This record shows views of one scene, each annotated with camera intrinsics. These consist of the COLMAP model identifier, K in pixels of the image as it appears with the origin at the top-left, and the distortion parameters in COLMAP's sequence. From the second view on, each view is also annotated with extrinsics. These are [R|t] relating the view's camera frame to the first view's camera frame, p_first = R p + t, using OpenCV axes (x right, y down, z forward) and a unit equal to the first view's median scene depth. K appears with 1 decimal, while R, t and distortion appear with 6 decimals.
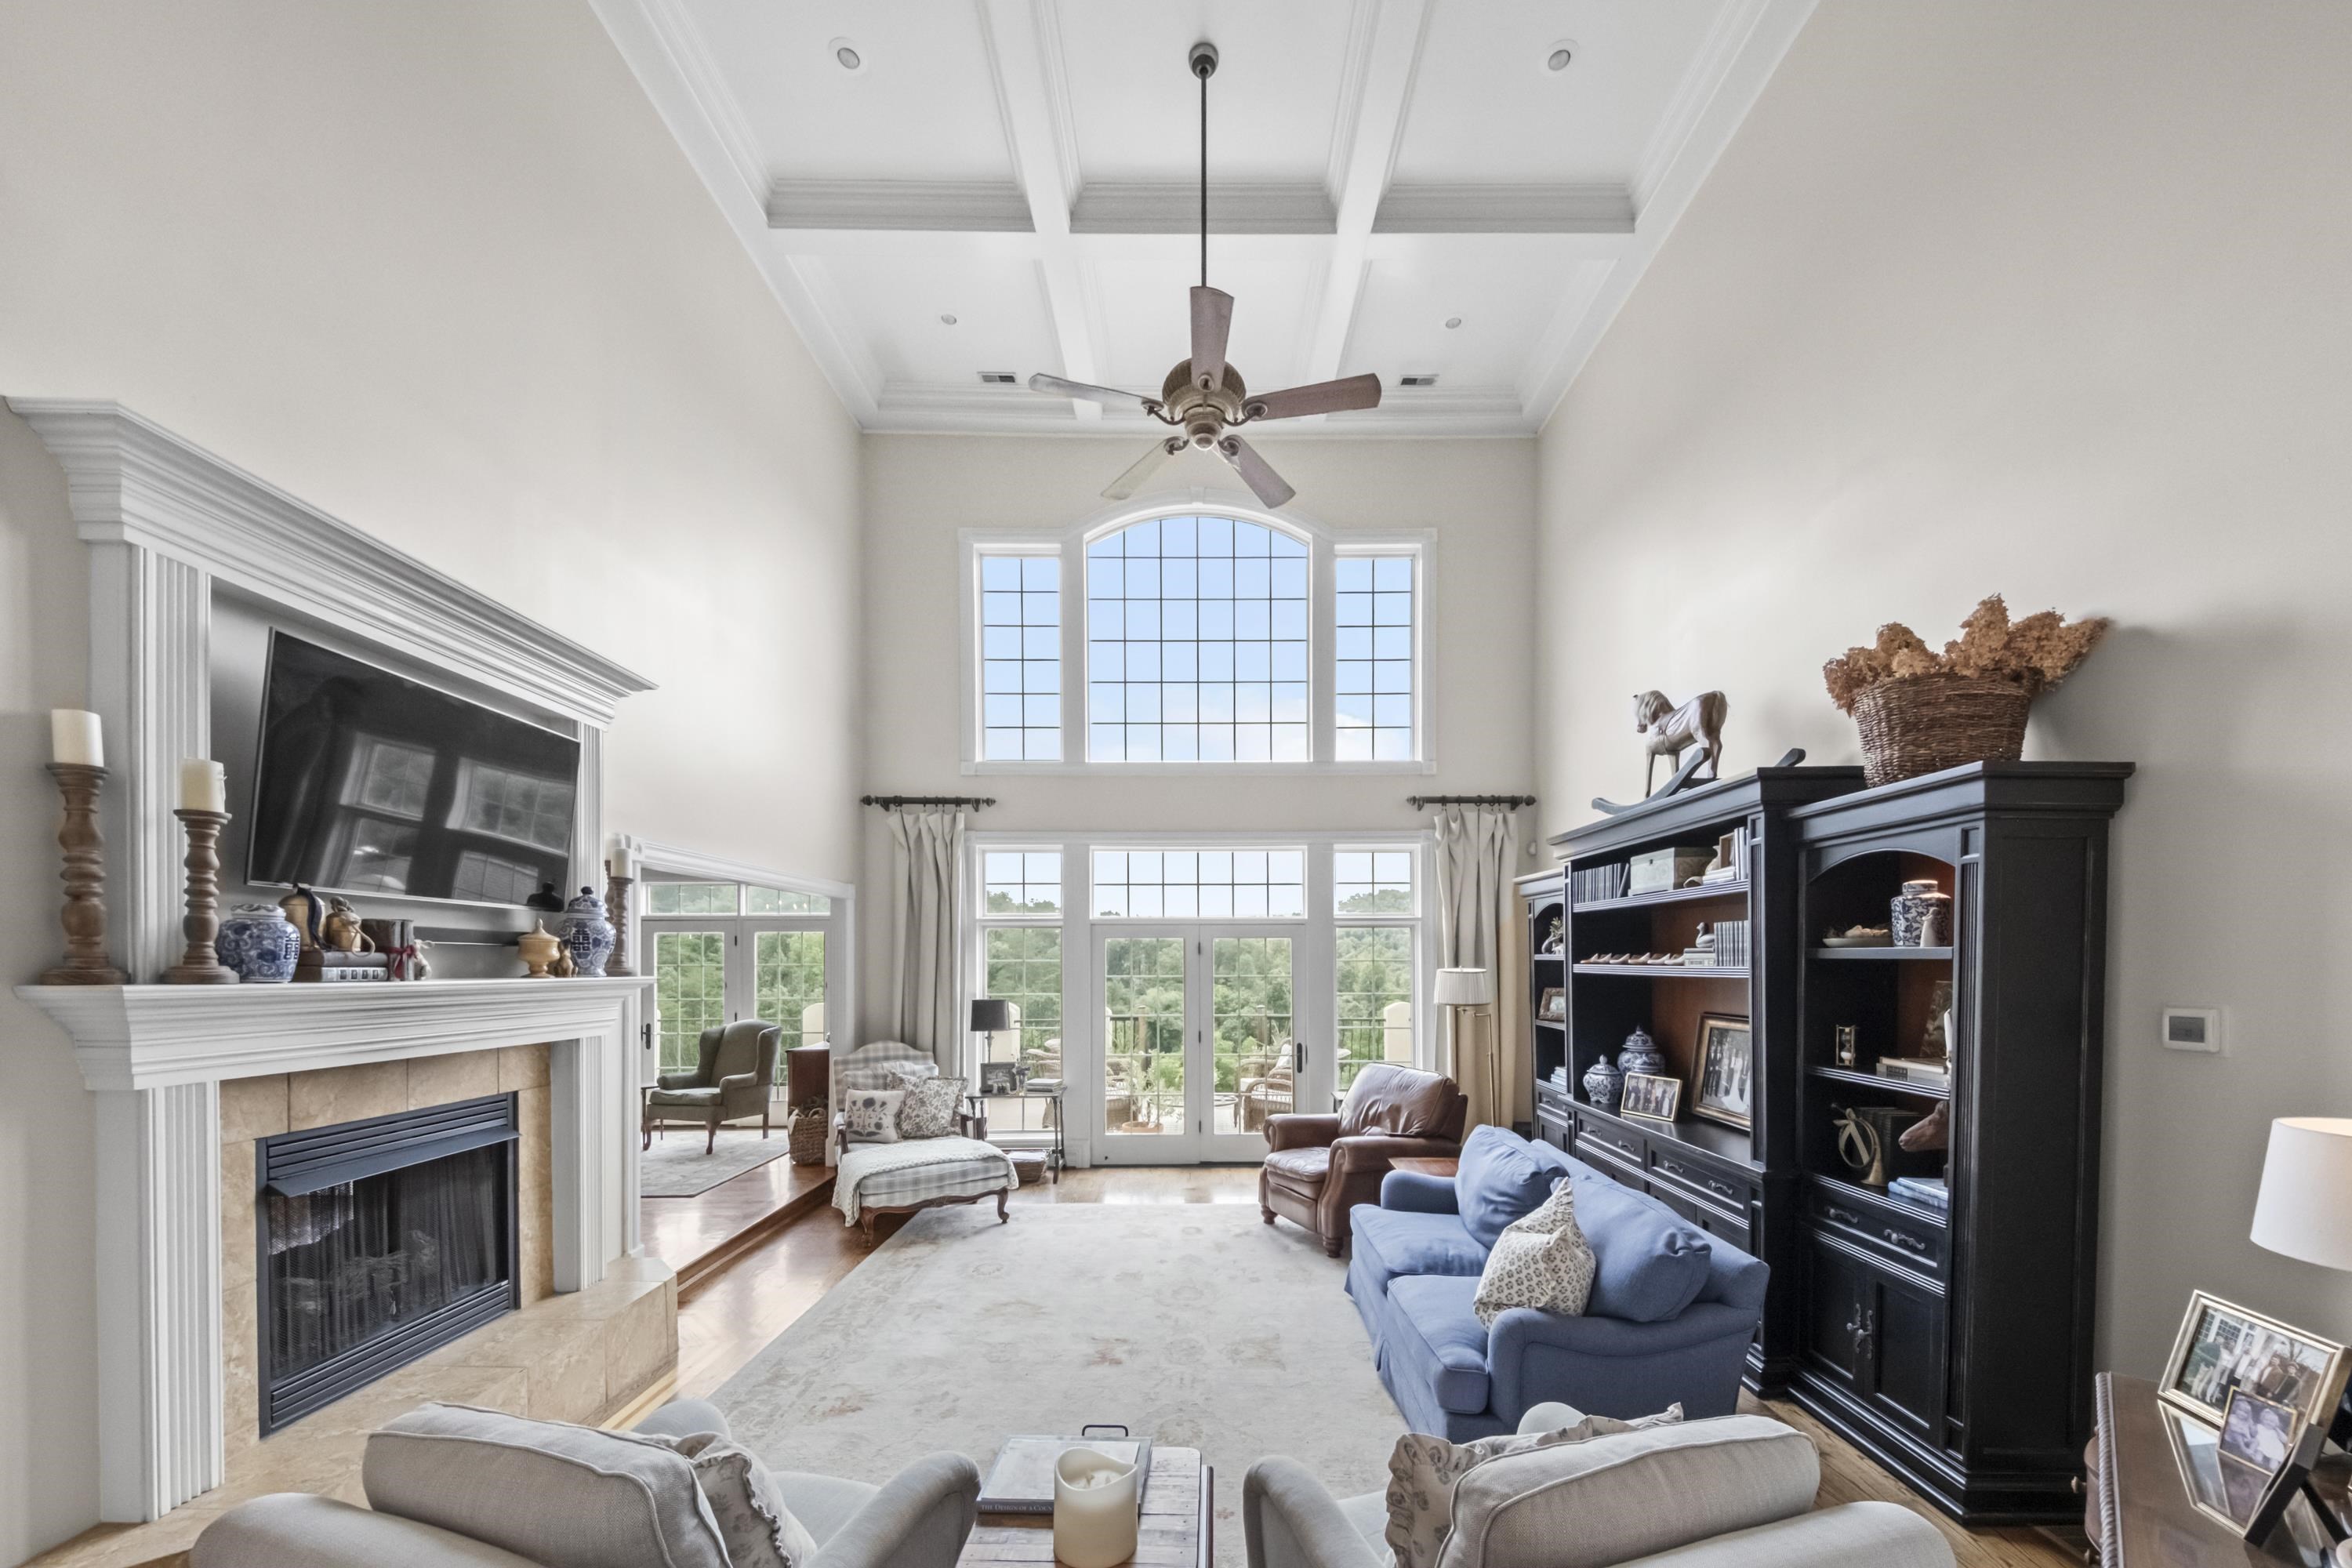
lens RADIAL K [[873.1, 0, 1194.1], [0, 873.1, 957.8], [0, 0, 1]] dist [0.028690, -0.000186]
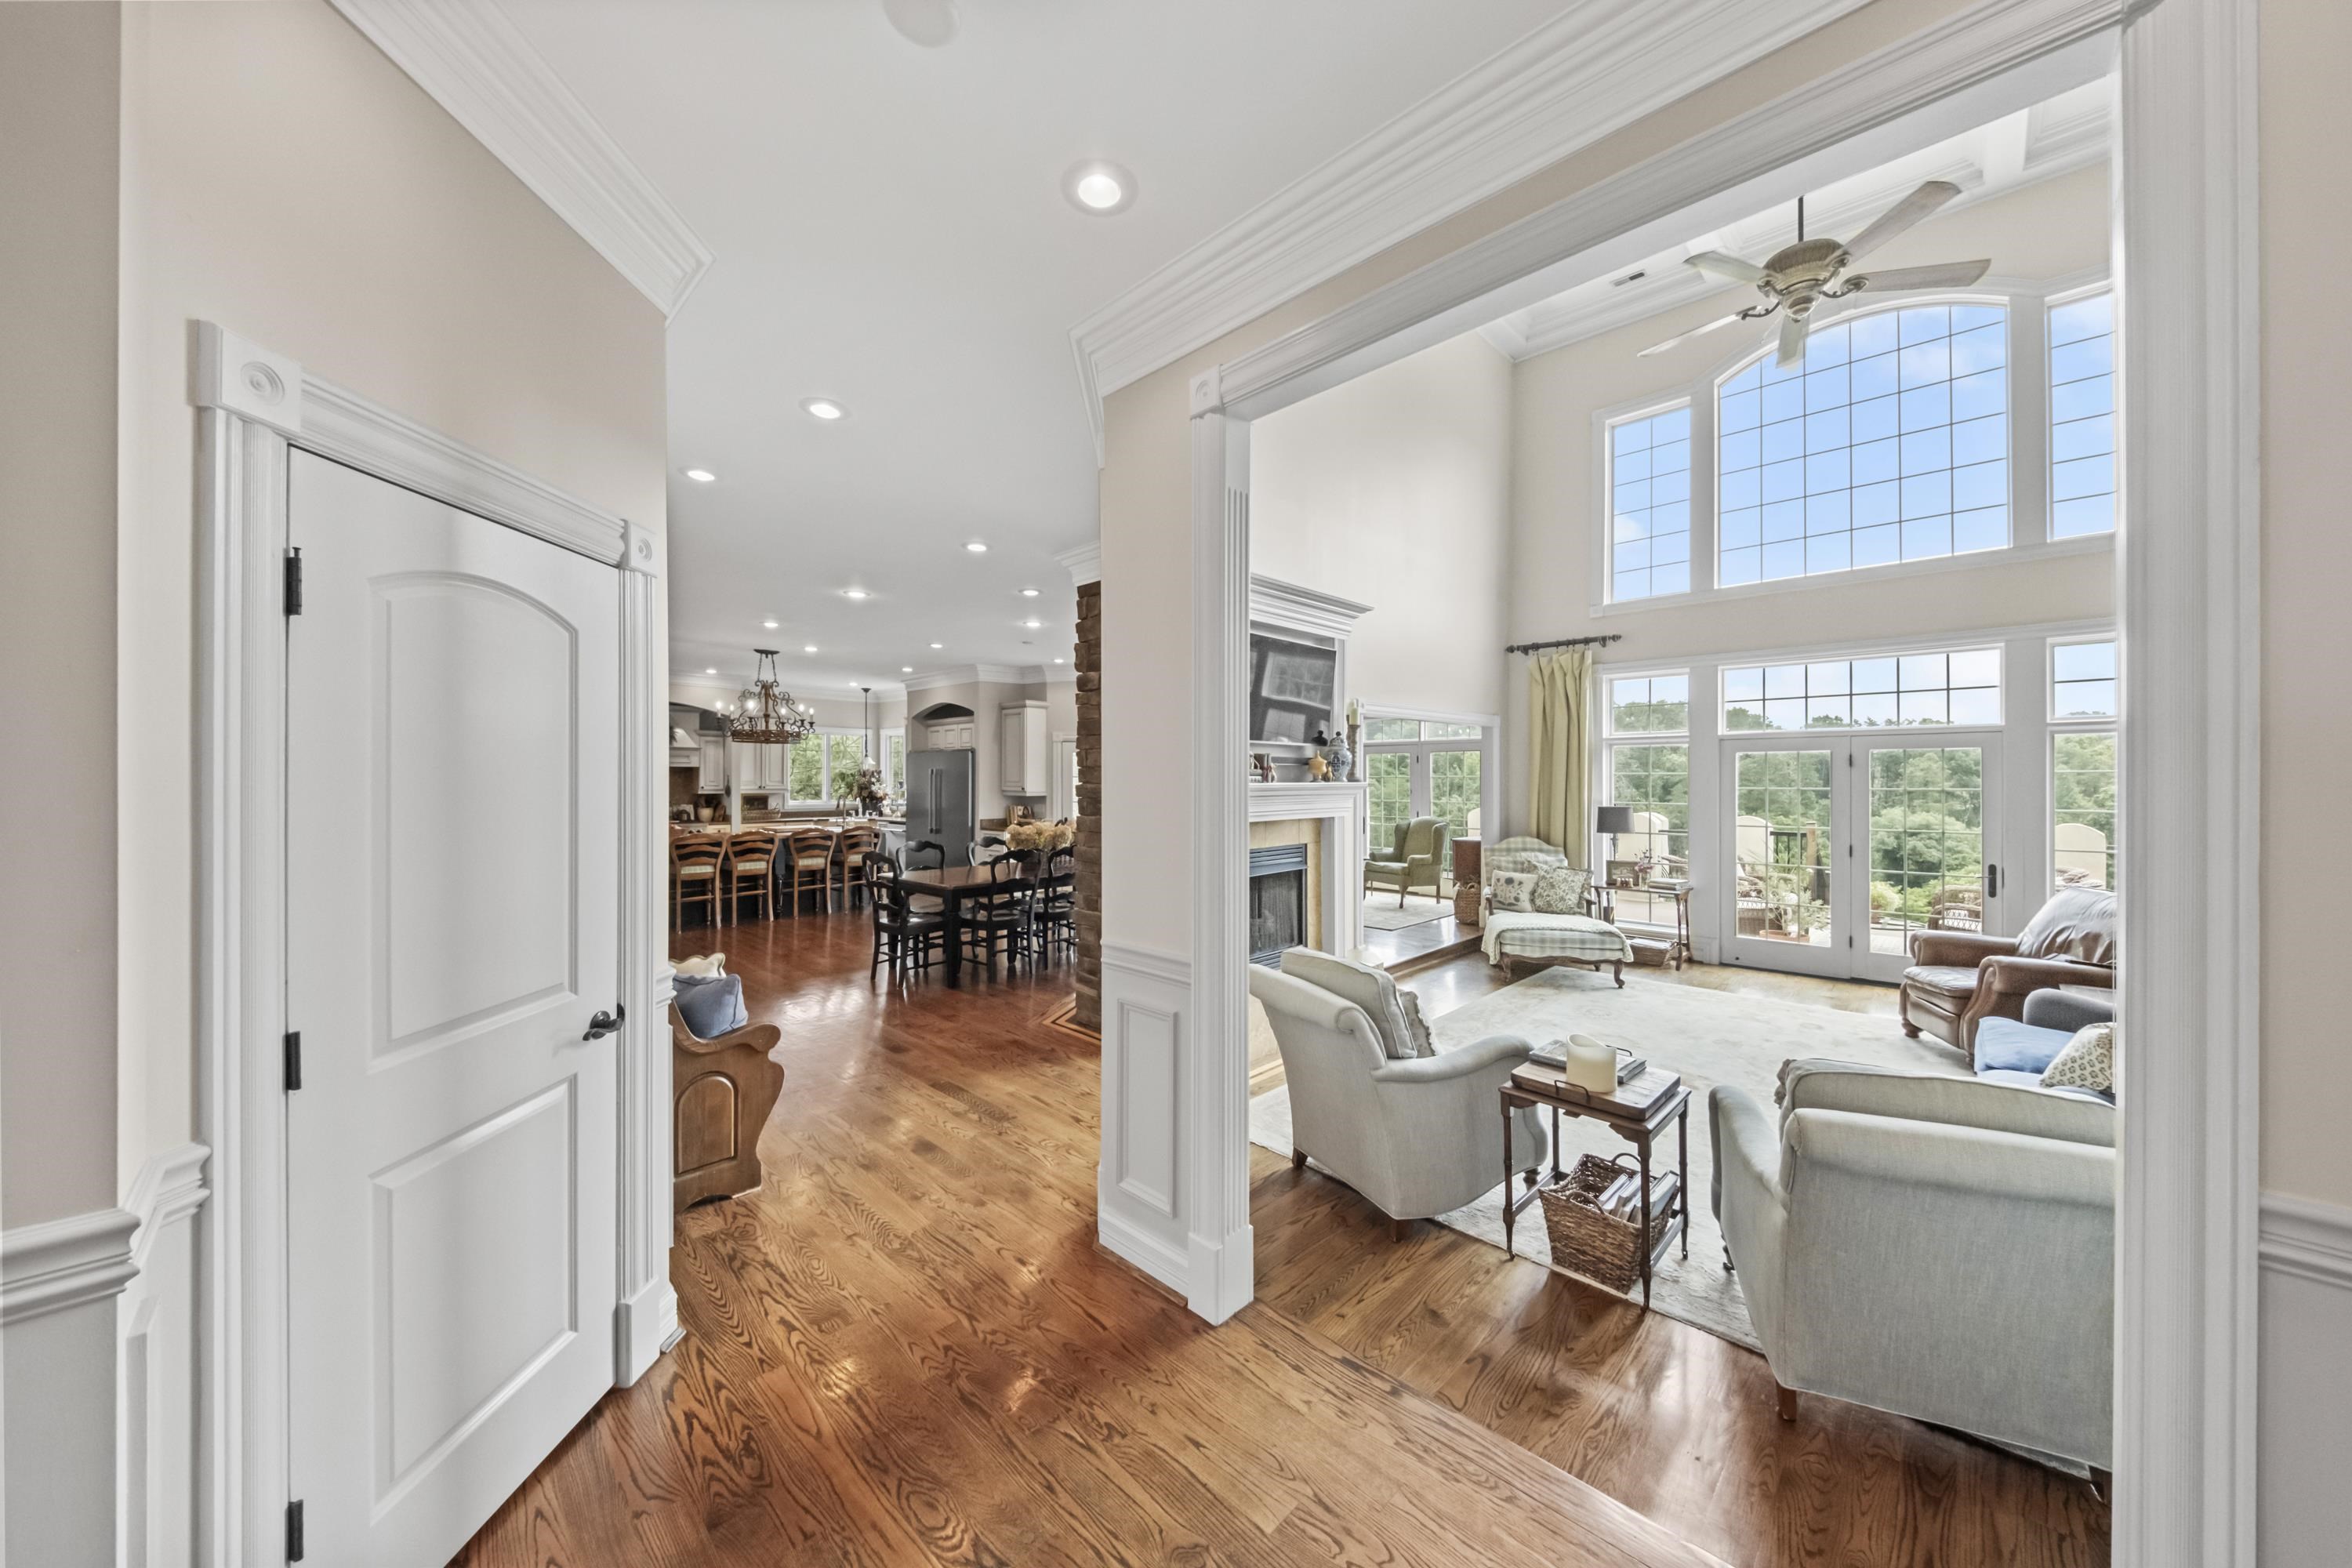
lens RADIAL K [[802.3, 0, 1170.6], [0, 802.3, 779.6], [0, 0, 1]] dist [-0.000149, -0.000386]
pose [[0.708671, 0.004031, -0.705528, 0.110656], [0.002664, 0.999961, 0.008389, 0.001216], [0.705534, -0.007824, 0.708633, -0.198585]]
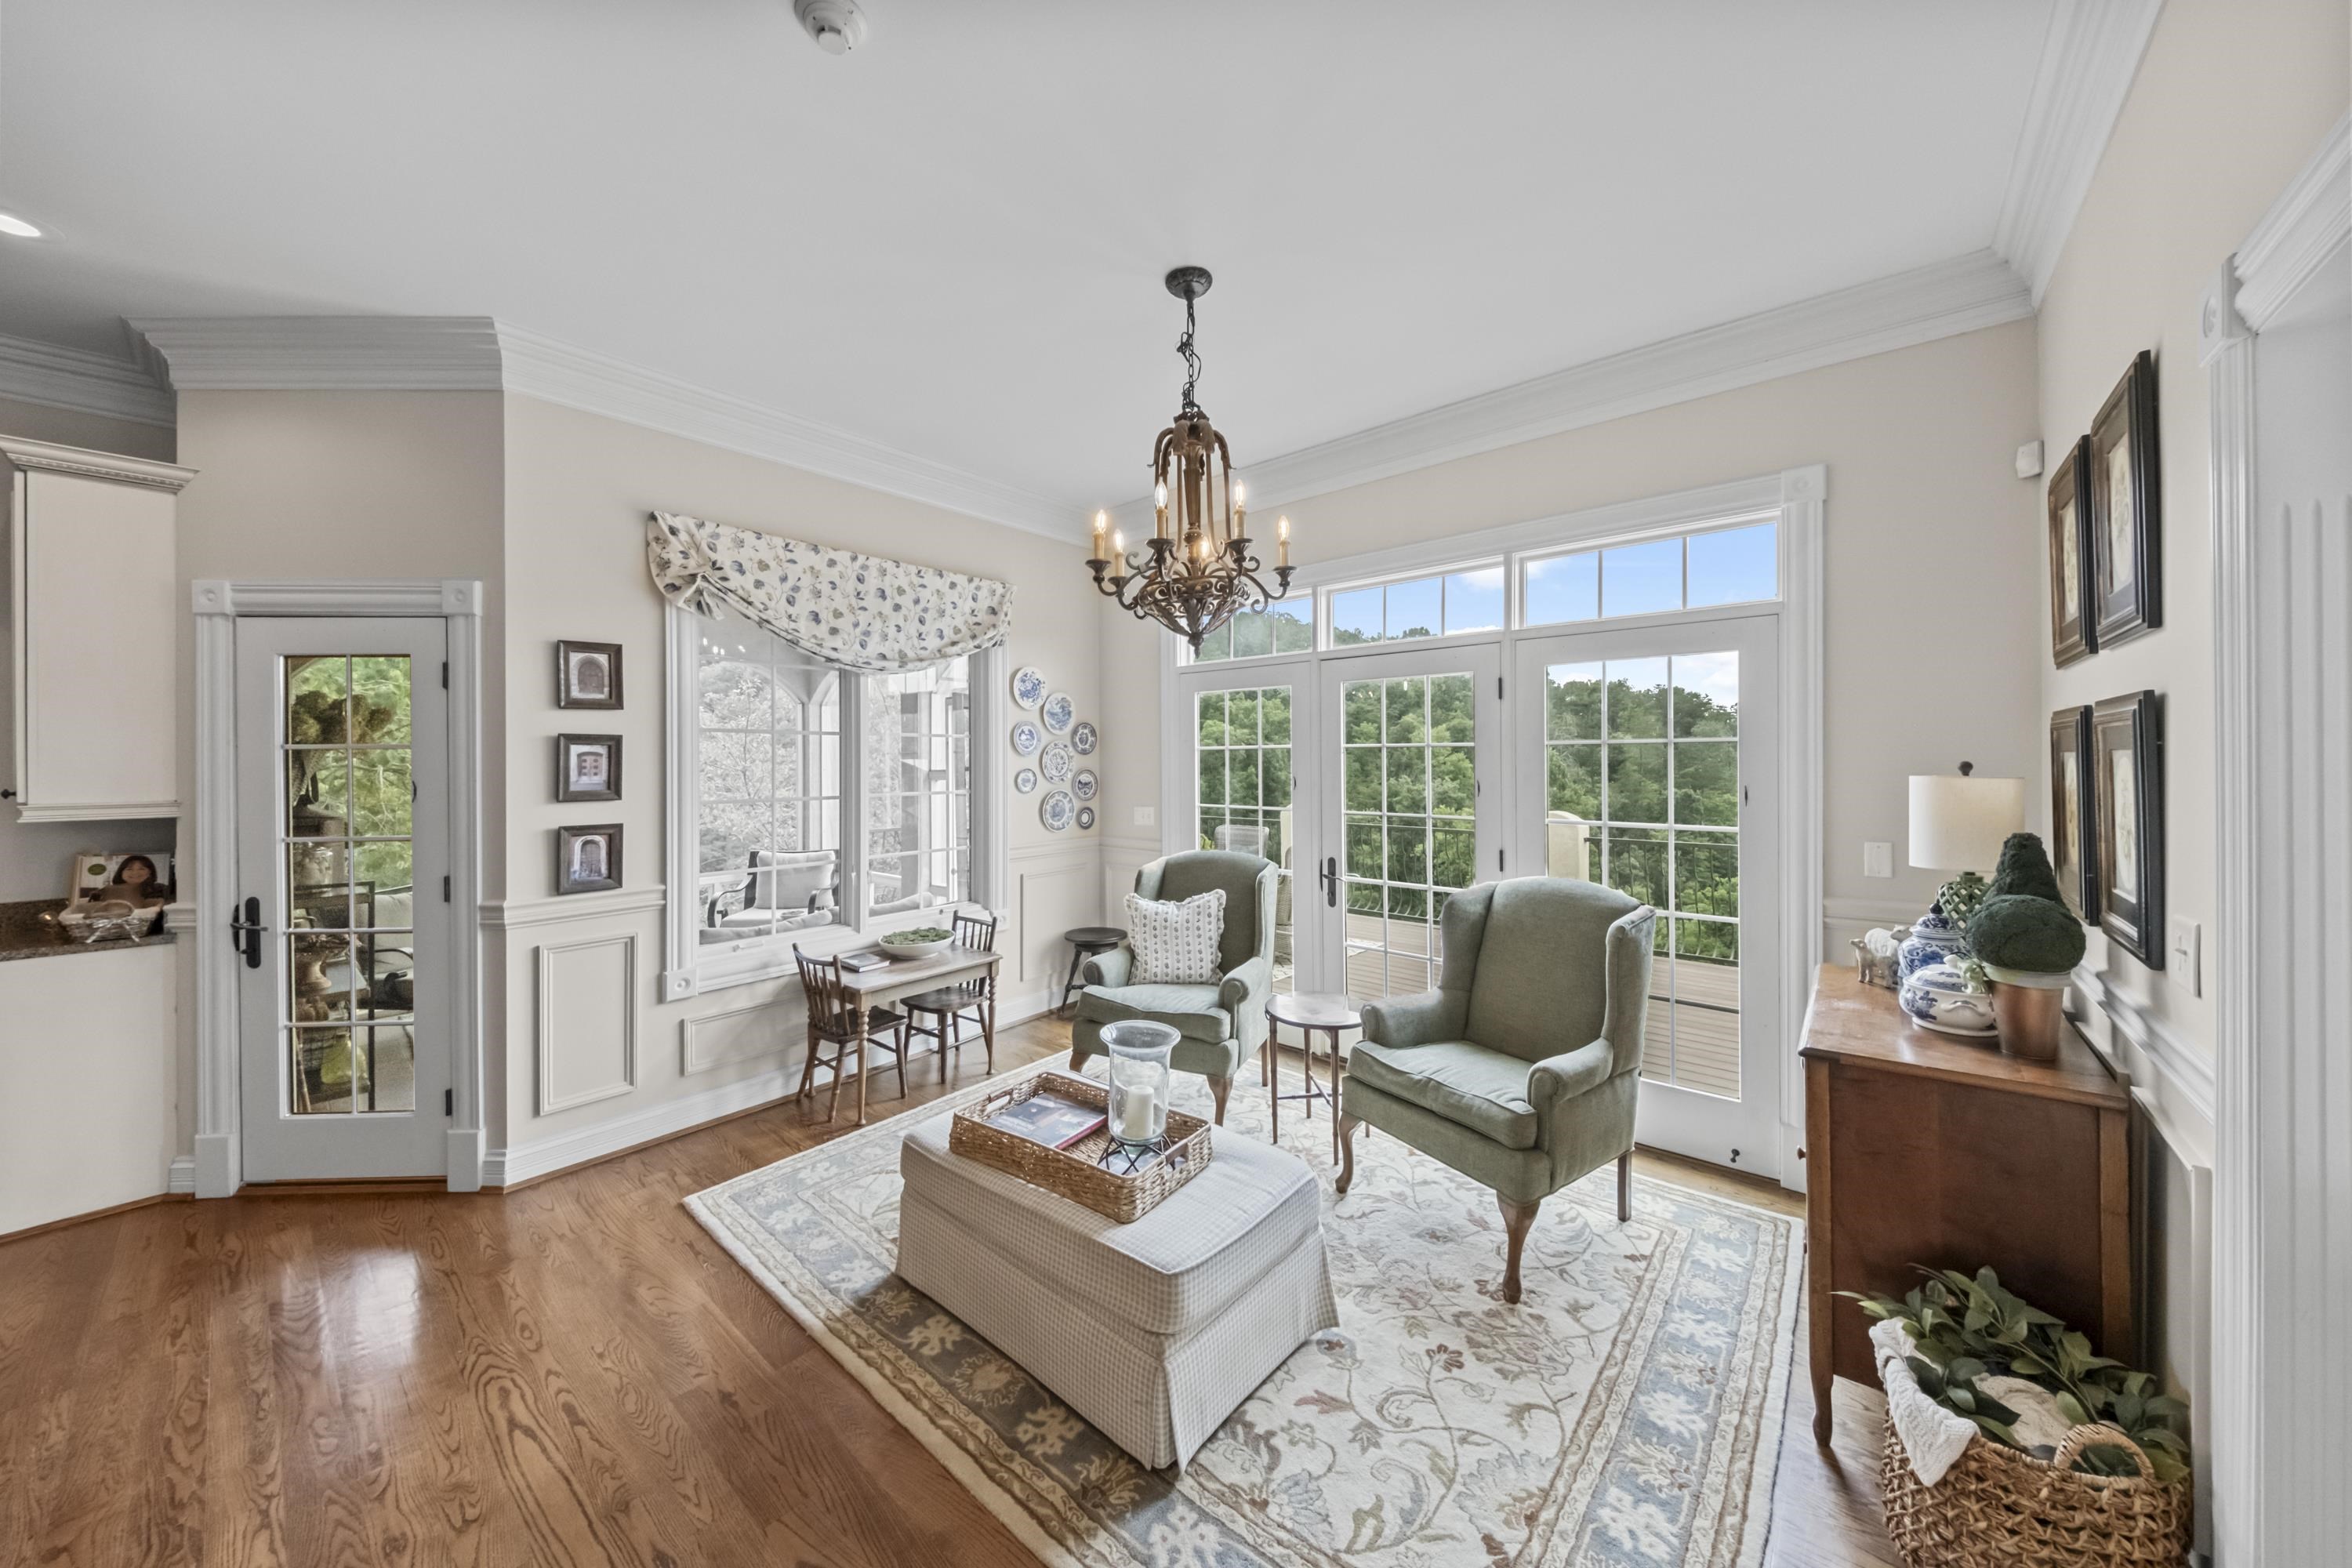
lens RADIAL K [[802.3, 0, 1190.1], [0, 802.3, 766.3], [0, 0, 1]] dist [-0.000149, -0.000386]
pose [[0.767651, 0.003784, -0.640857, -0.492308], [0.007155, 0.999870, 0.014475, 0.018155], [0.640828, -0.015697, 0.767524, 0.759116]]
